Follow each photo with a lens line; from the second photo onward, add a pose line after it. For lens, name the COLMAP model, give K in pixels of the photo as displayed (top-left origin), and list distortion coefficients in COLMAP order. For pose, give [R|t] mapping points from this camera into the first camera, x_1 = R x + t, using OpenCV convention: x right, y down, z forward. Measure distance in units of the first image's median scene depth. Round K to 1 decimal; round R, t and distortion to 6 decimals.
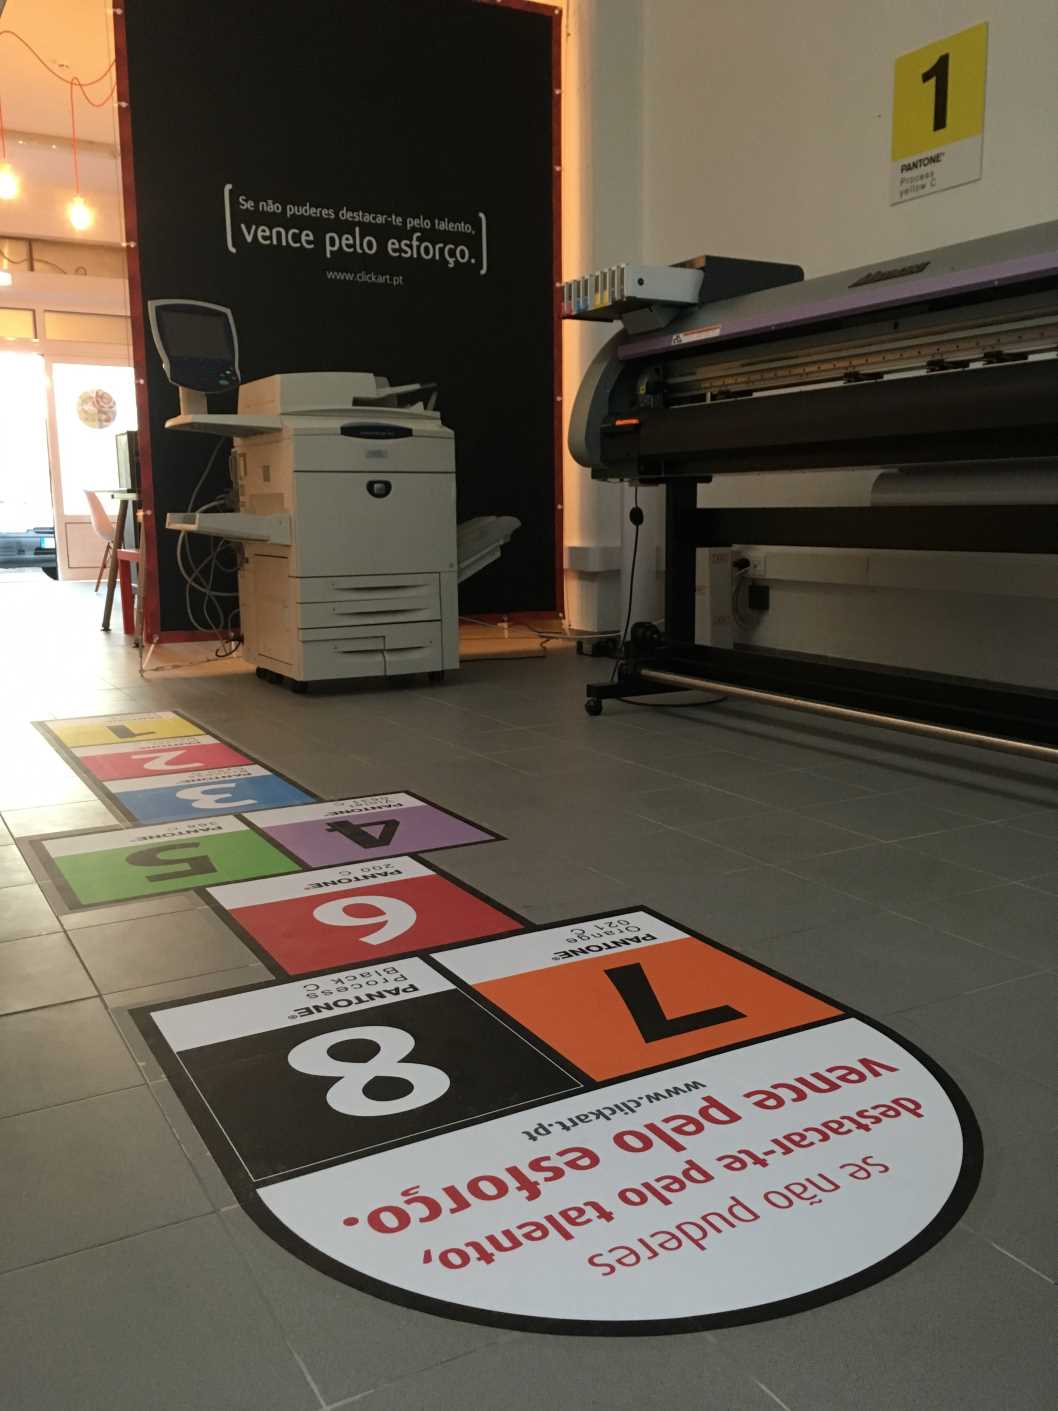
lens RADIAL K [[1215.7, 0, 529.7], [0, 1215.7, 706.0], [0, 0, 1]] dist [0.055117, -0.036588]
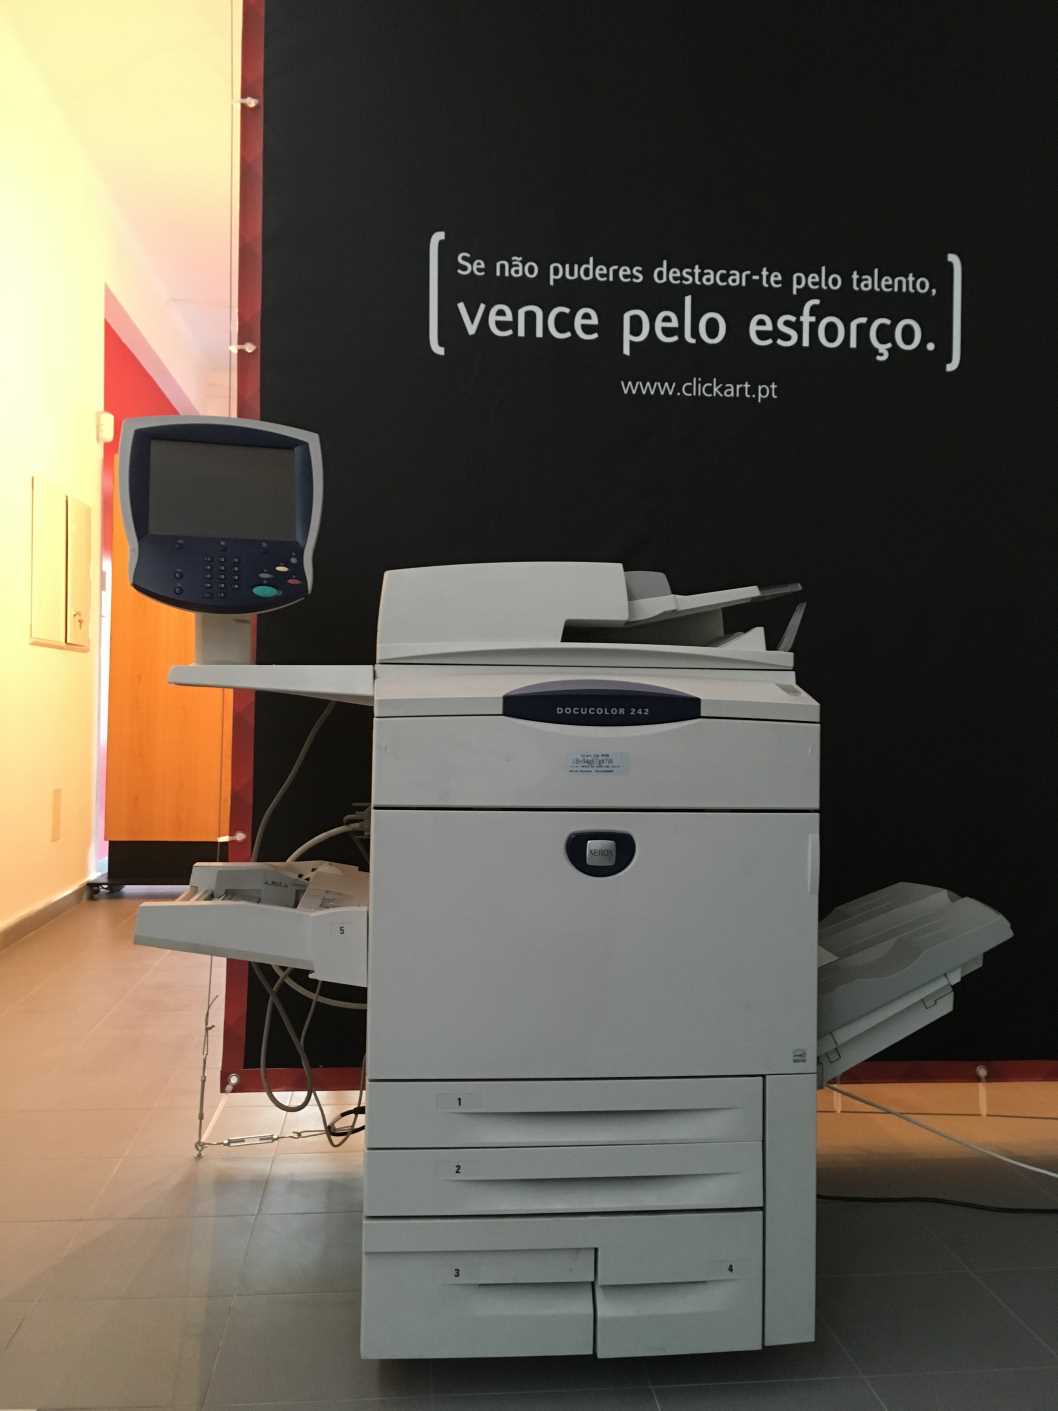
lens RADIAL K [[1215.7, 0, 528.4], [0, 1215.7, 702.5], [0, 0, 1]] dist [0.055117, -0.036588]
pose [[0.916795, 0.021283, -0.398791, 0.005785], [-0.089378, 0.984184, -0.152950, -0.144935], [0.389229, 0.175867, 0.904197, 0.563401]]
